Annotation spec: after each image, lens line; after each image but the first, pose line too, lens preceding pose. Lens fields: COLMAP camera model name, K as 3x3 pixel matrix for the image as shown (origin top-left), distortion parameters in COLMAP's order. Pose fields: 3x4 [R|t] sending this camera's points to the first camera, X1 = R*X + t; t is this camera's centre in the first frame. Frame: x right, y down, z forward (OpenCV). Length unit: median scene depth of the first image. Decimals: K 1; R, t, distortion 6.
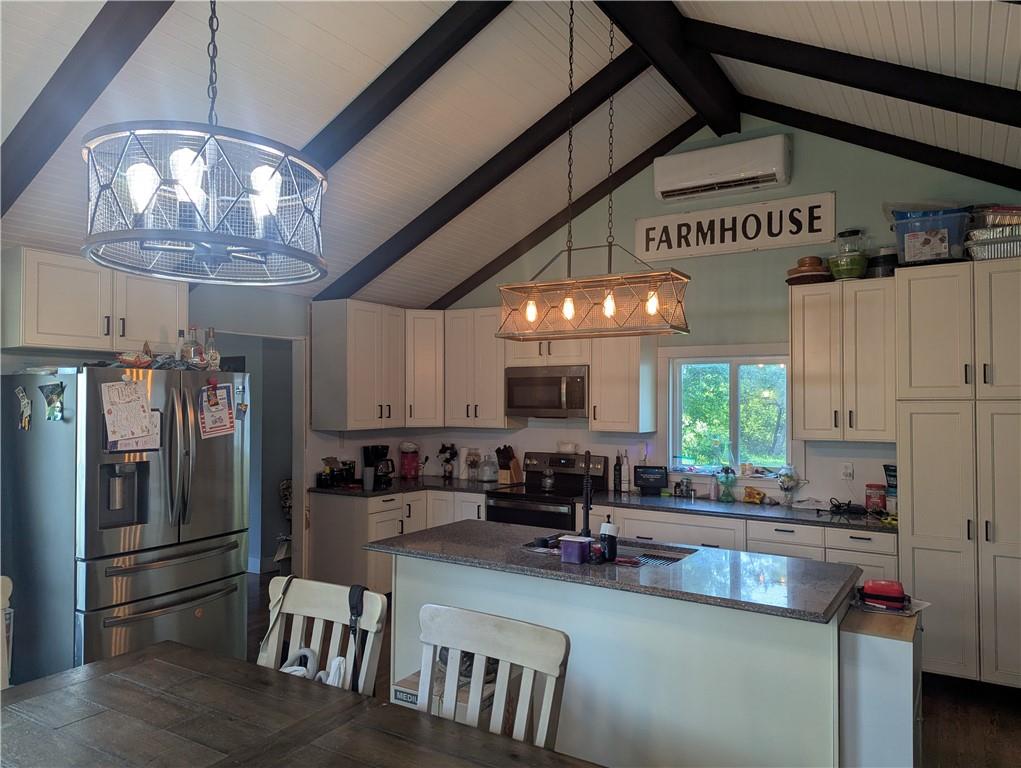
lens RADIAL K [[710.5, 0, 511.8], [0, 710.5, 388.7], [0, 0, 1]] dist [0.069671, -0.035377]
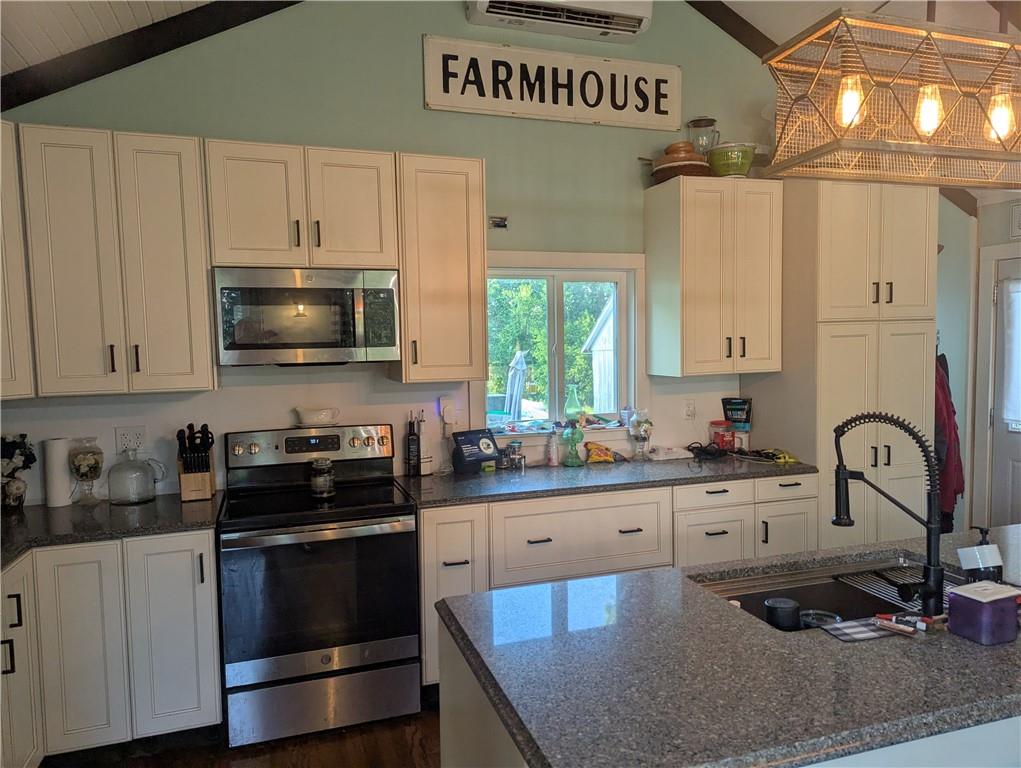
lens RADIAL K [[710.5, 0, 511.8], [0, 710.5, 388.7], [0, 0, 1]] dist [0.069671, -0.035377]
pose [[0.631100, -0.067895, 0.772724, -0.298845], [0.009893, 0.996786, 0.079502, 0.018824], [-0.775638, -0.042529, 0.629743, 0.581580]]
